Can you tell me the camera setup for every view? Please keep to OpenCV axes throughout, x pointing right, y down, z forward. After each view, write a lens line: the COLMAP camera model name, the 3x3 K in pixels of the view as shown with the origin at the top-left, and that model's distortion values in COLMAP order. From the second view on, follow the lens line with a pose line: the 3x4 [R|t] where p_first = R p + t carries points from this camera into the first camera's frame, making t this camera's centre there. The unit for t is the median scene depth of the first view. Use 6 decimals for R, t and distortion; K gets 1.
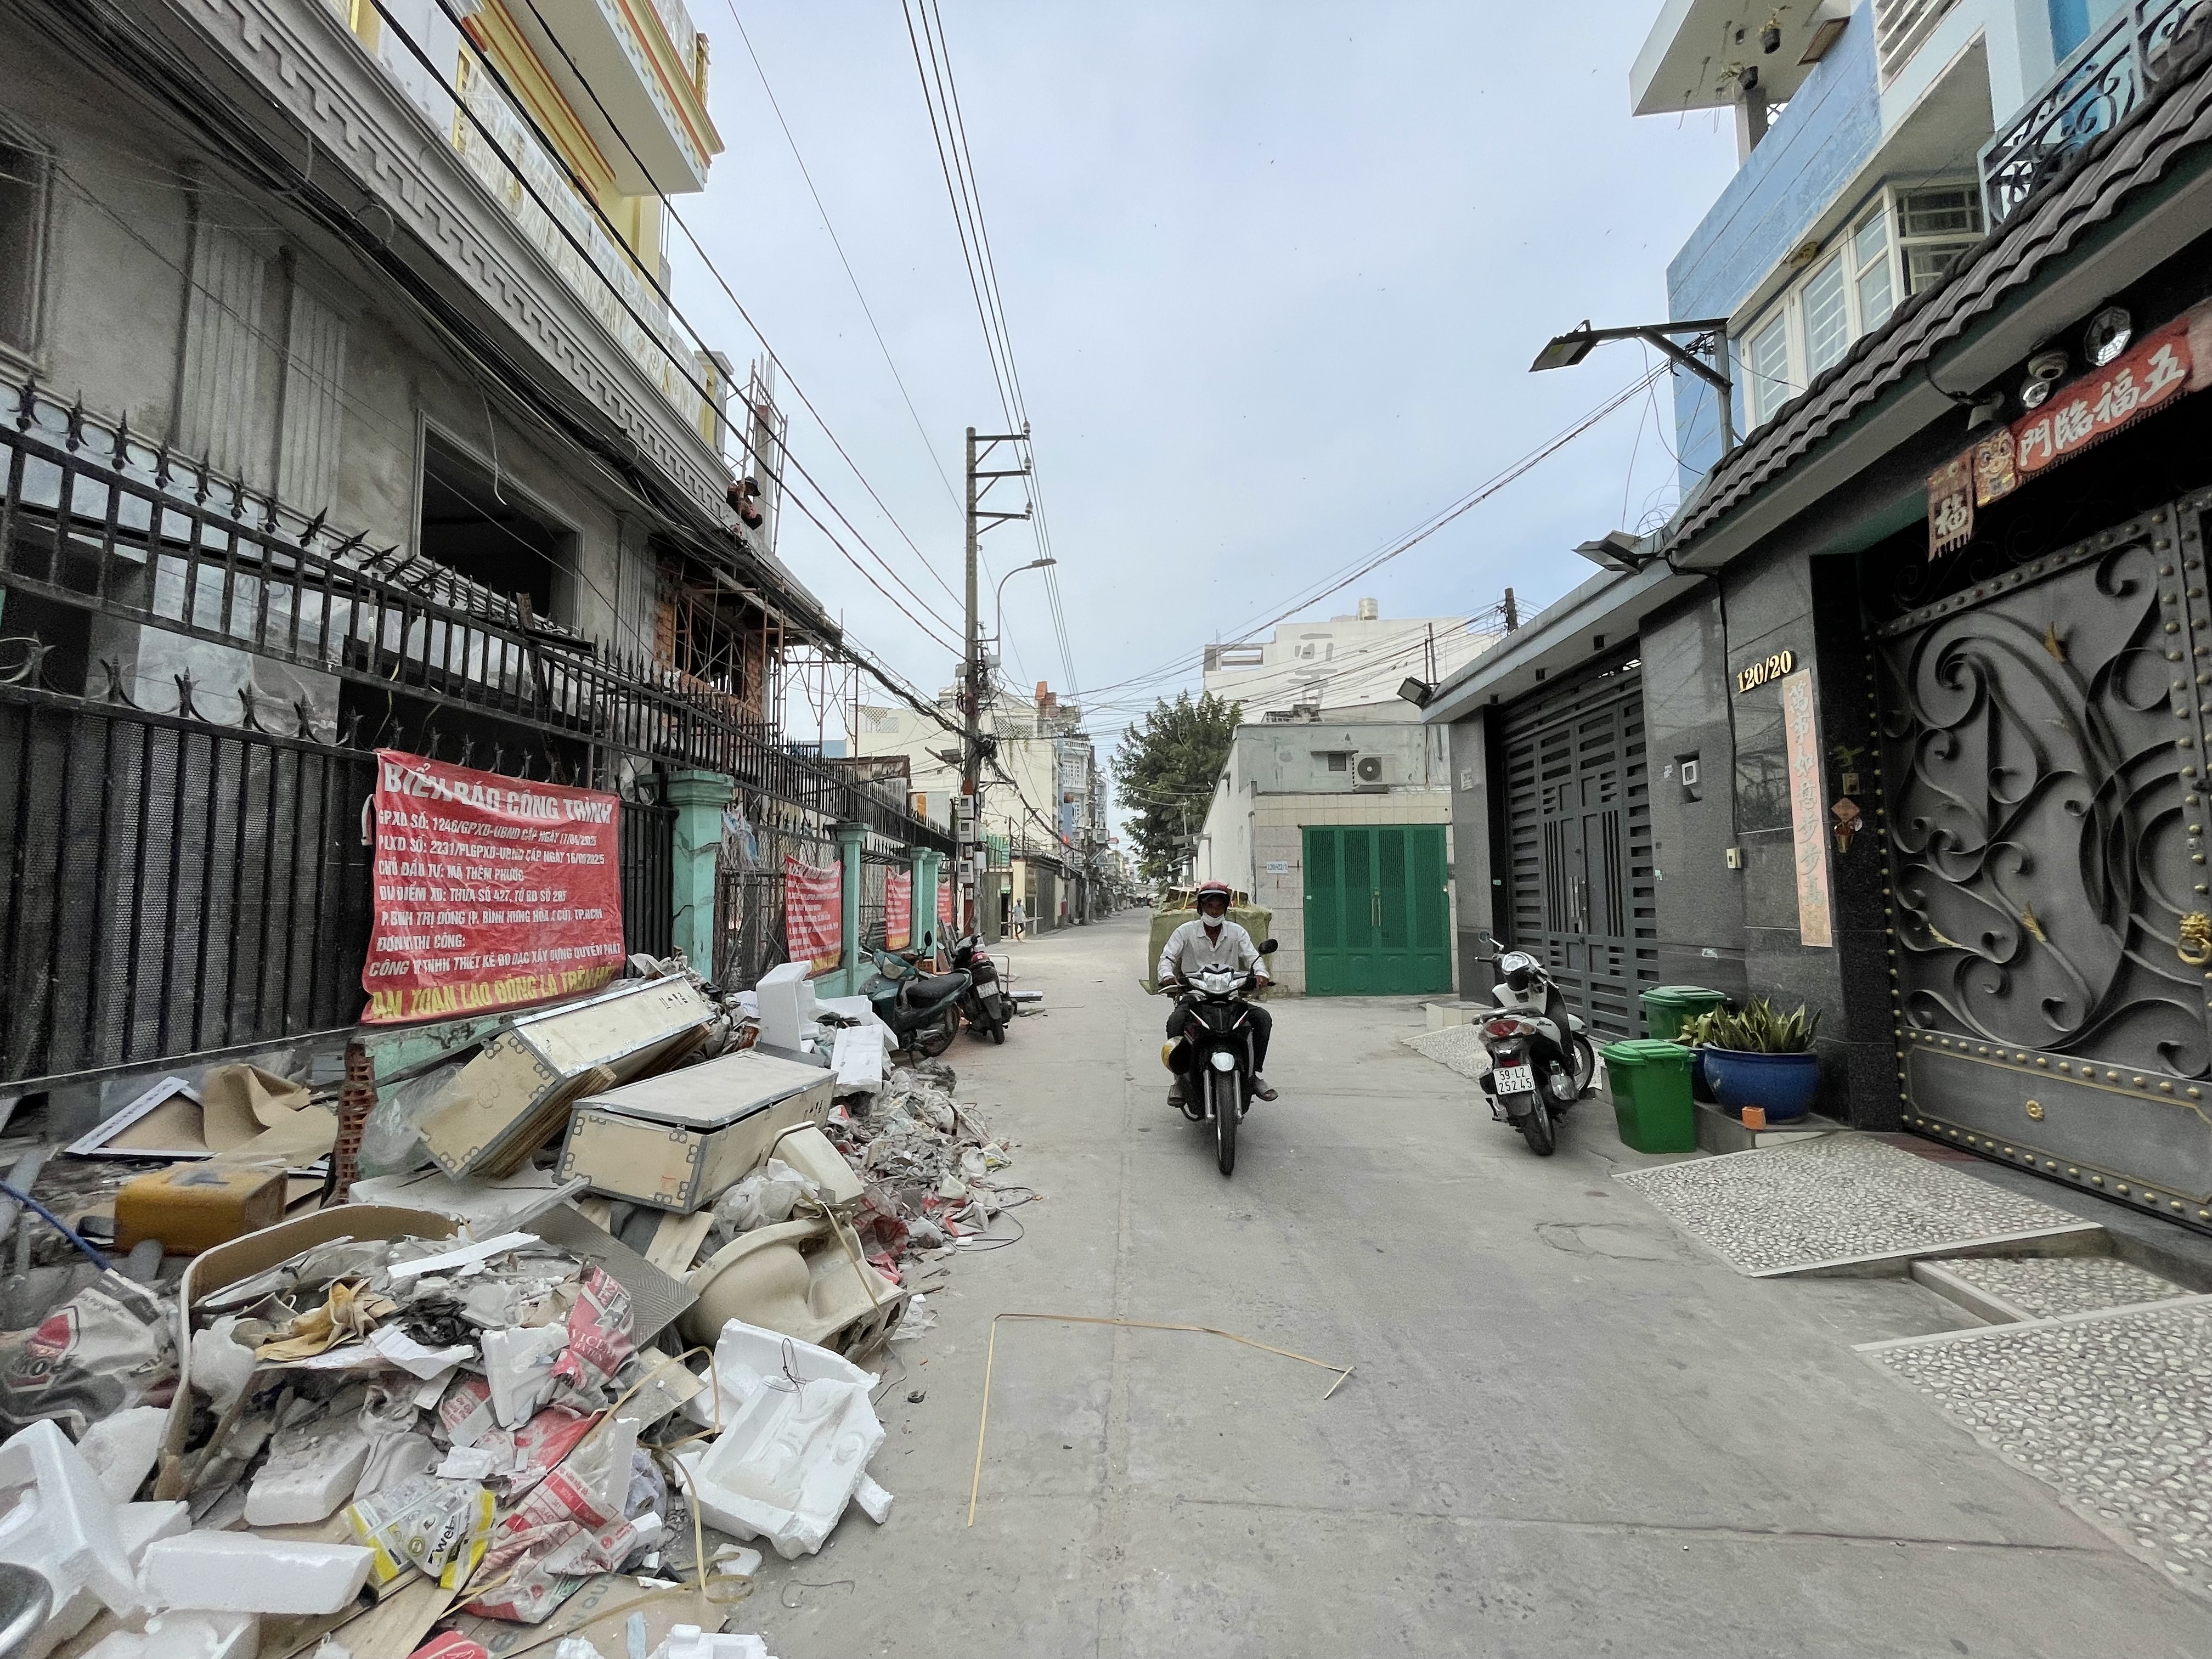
lens RADIAL K [[899.4, 0, 1106.0], [0, 899.4, 829.5], [0, 0, 1]] dist [0.000518, 0.000152]
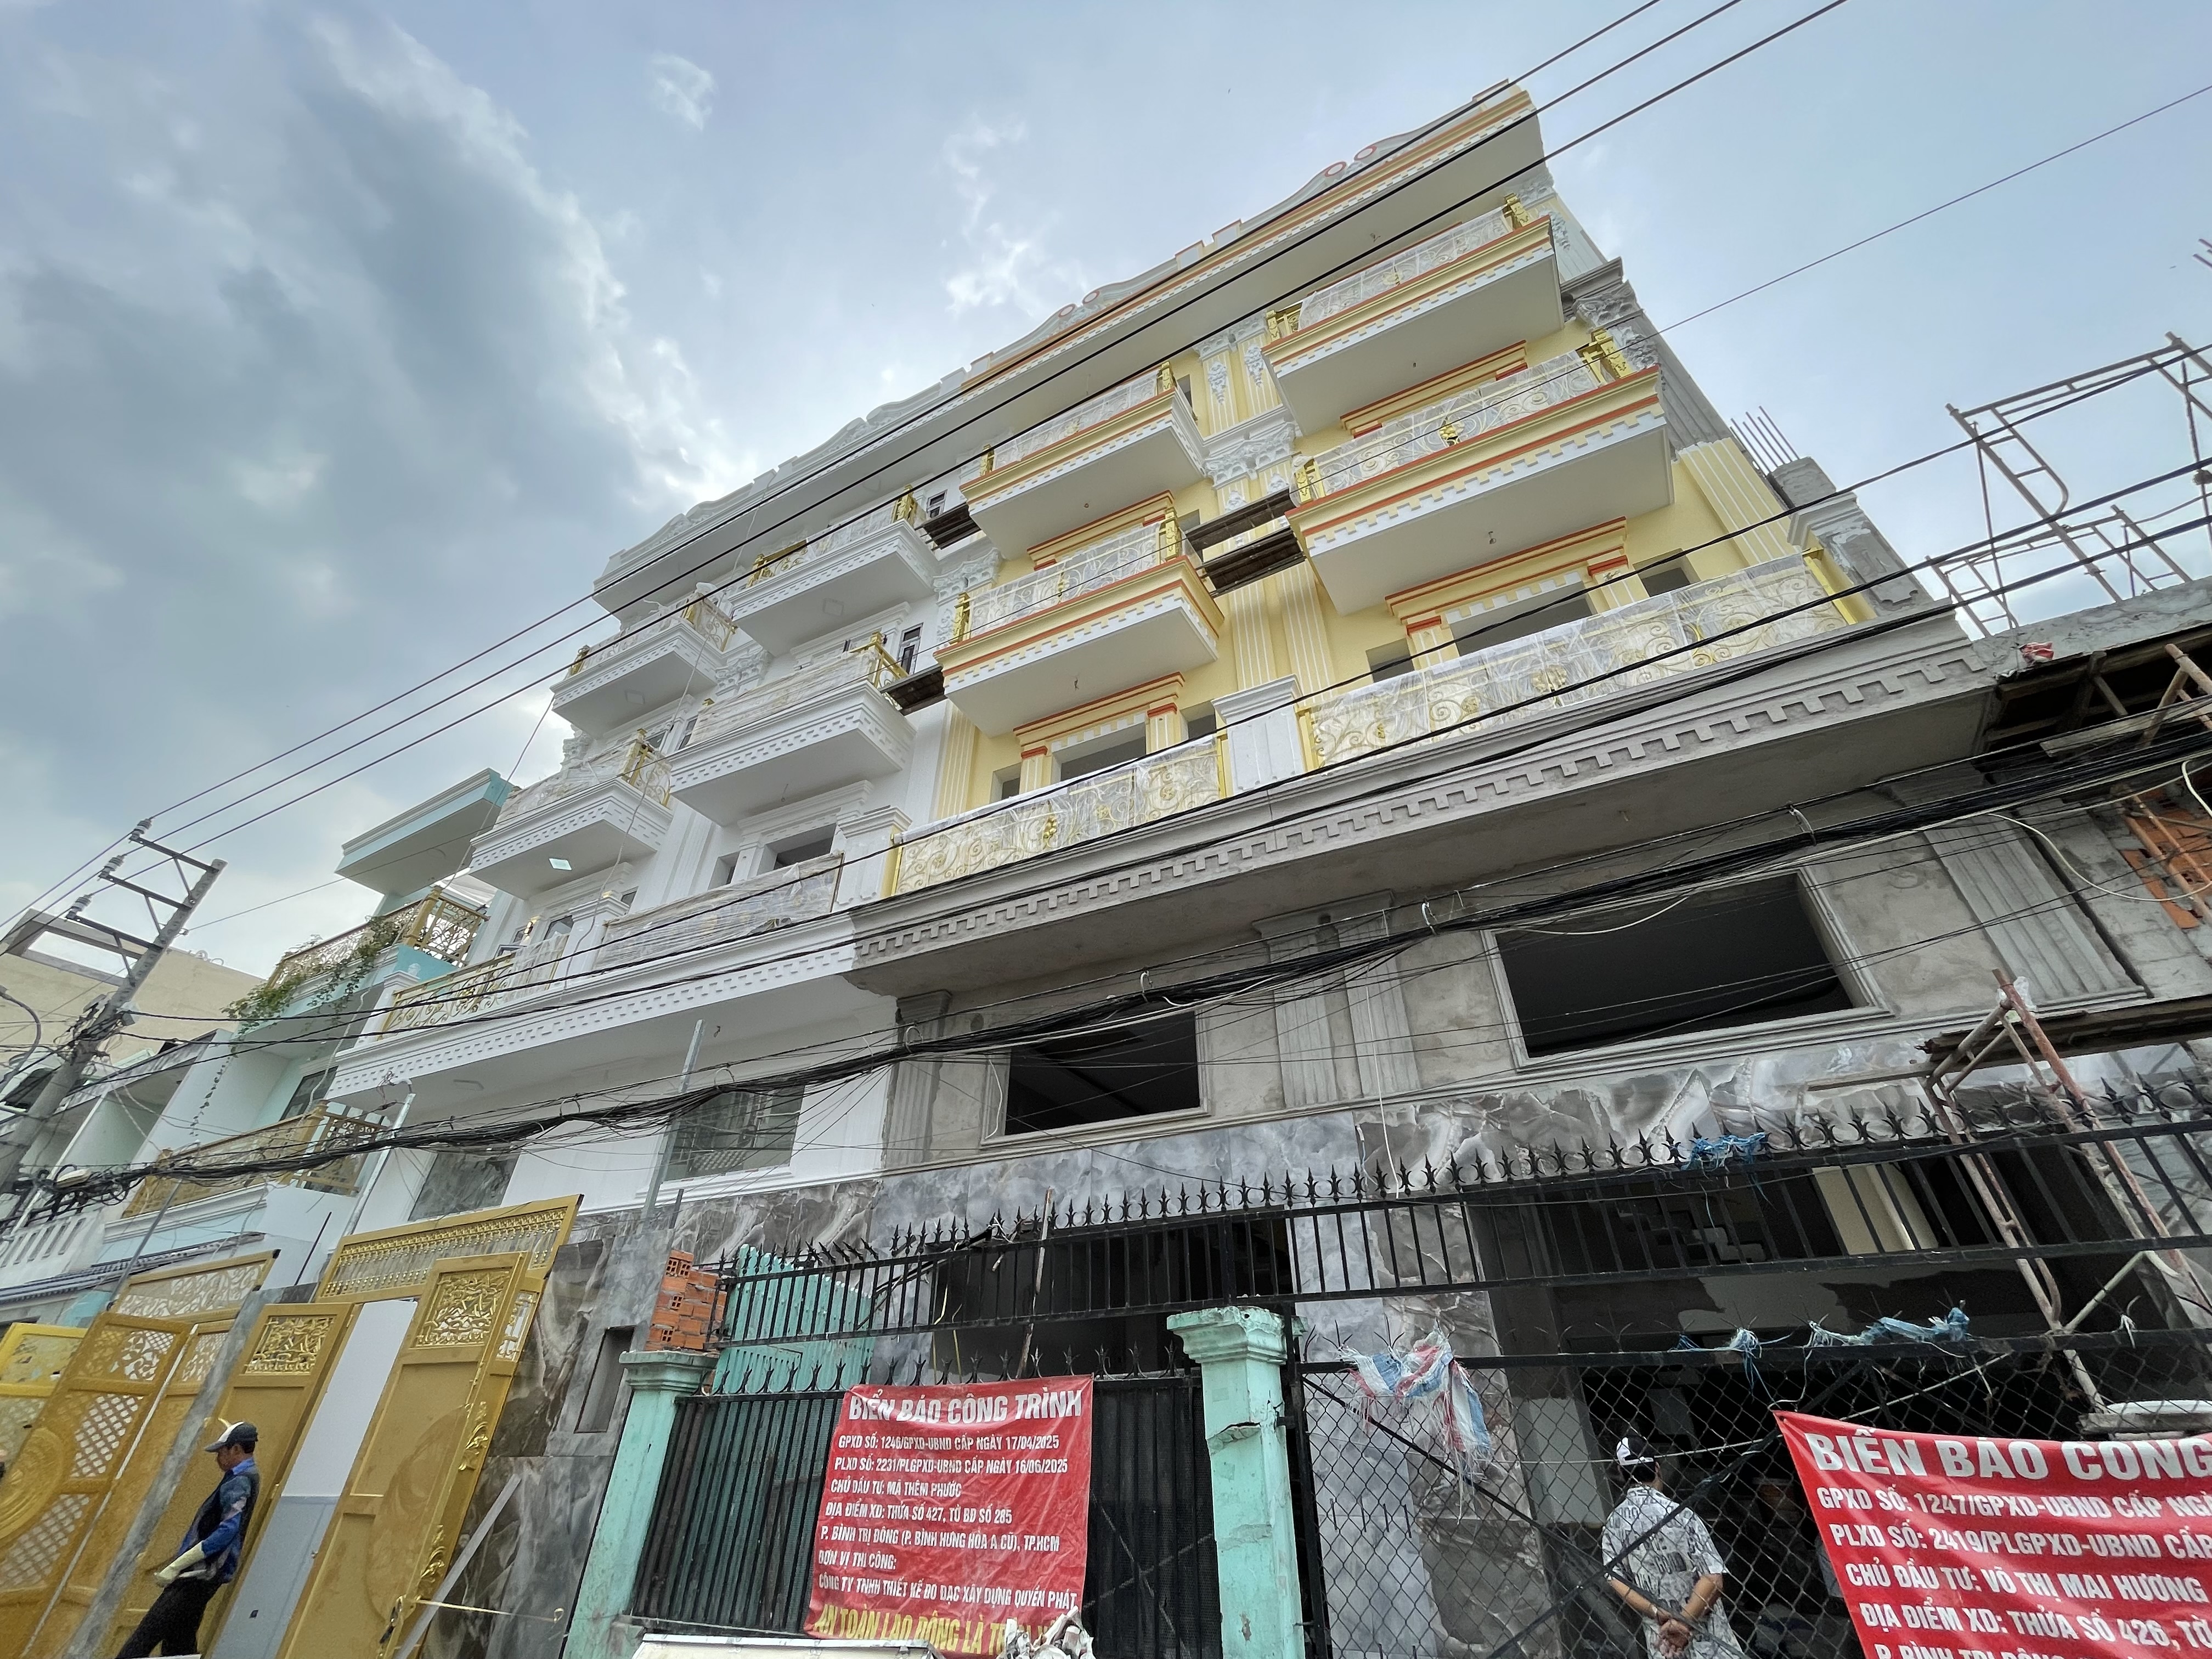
lens RADIAL K [[882.9, 0, 1102.0], [0, 882.9, 842.1], [0, 0, 1]] dist [-0.008090, 0.003983]
pose [[-0.455025, -0.520078, -0.722821, 0.432976], [0.062530, 0.791057, -0.608538, 0.093058], [0.888280, -0.322098, -0.327431, 1.830547]]
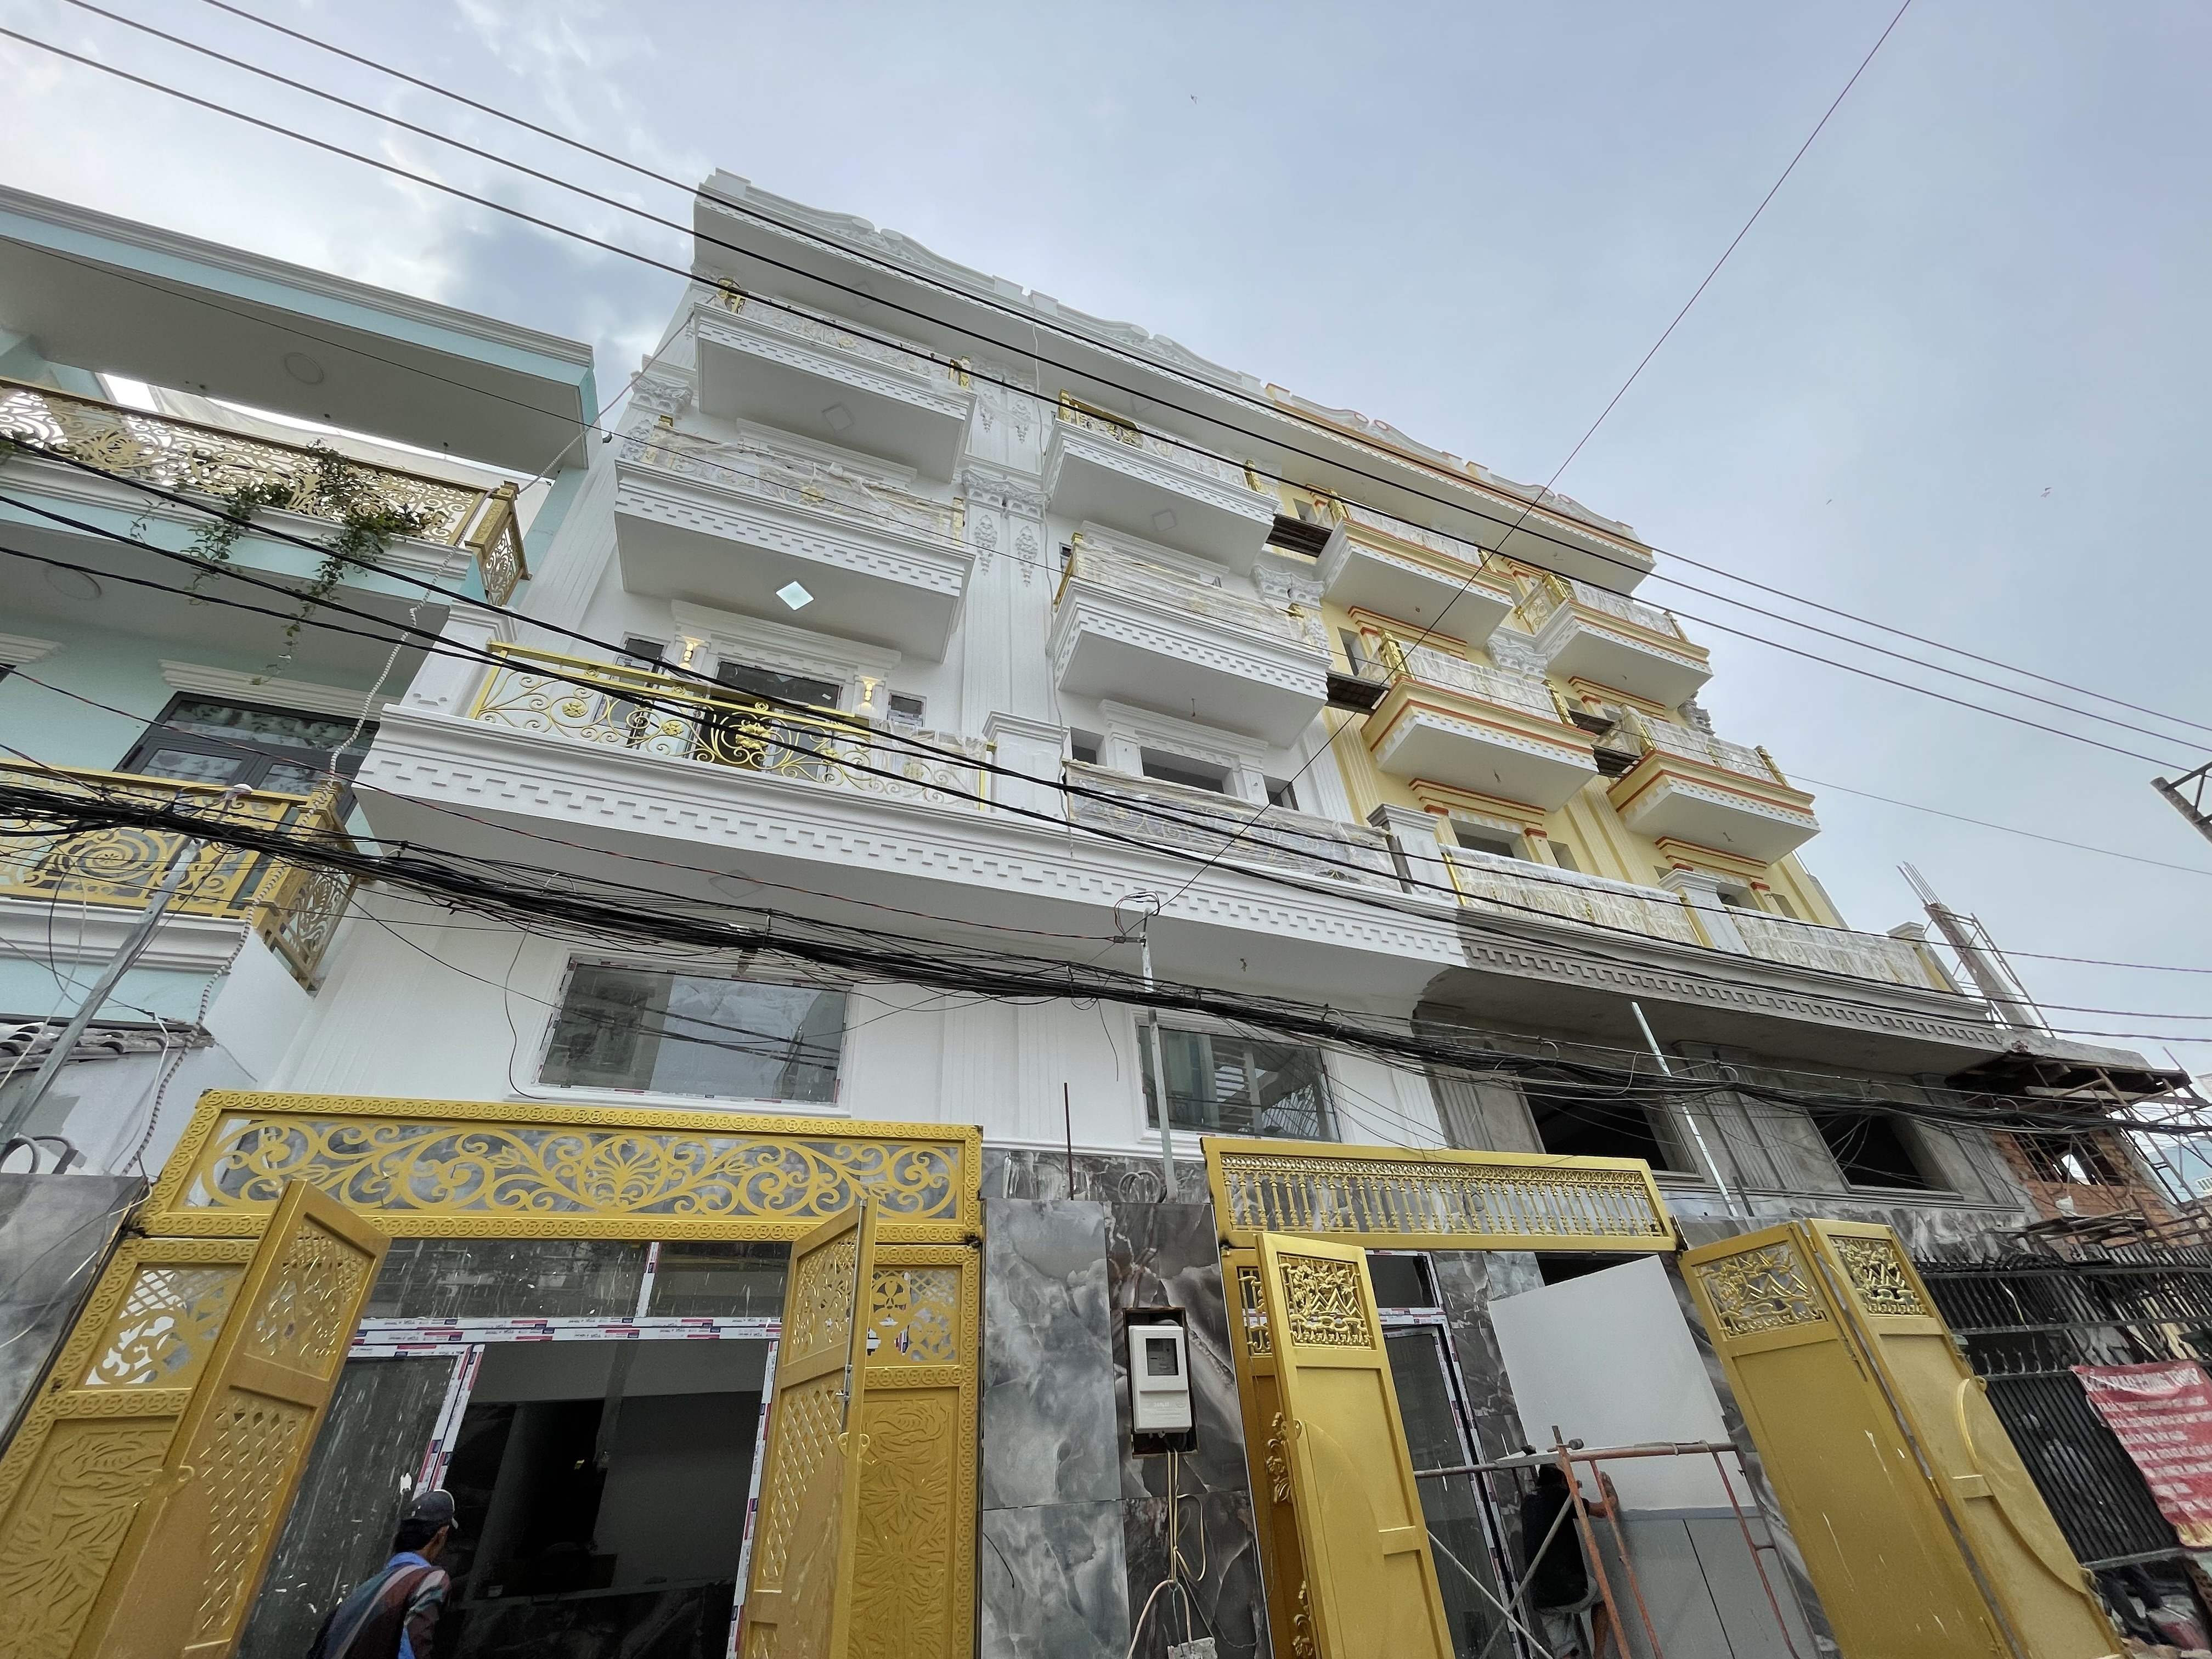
lens RADIAL K [[899.4, 0, 1106.0], [0, 899.4, 829.5], [0, 0, 1]] dist [0.000518, 0.000152]
pose [[0.361143, -0.592991, -0.719679, 0.439244], [0.146205, 0.798227, -0.584344, -0.156113], [0.920978, 0.105811, 0.374972, -1.488179]]
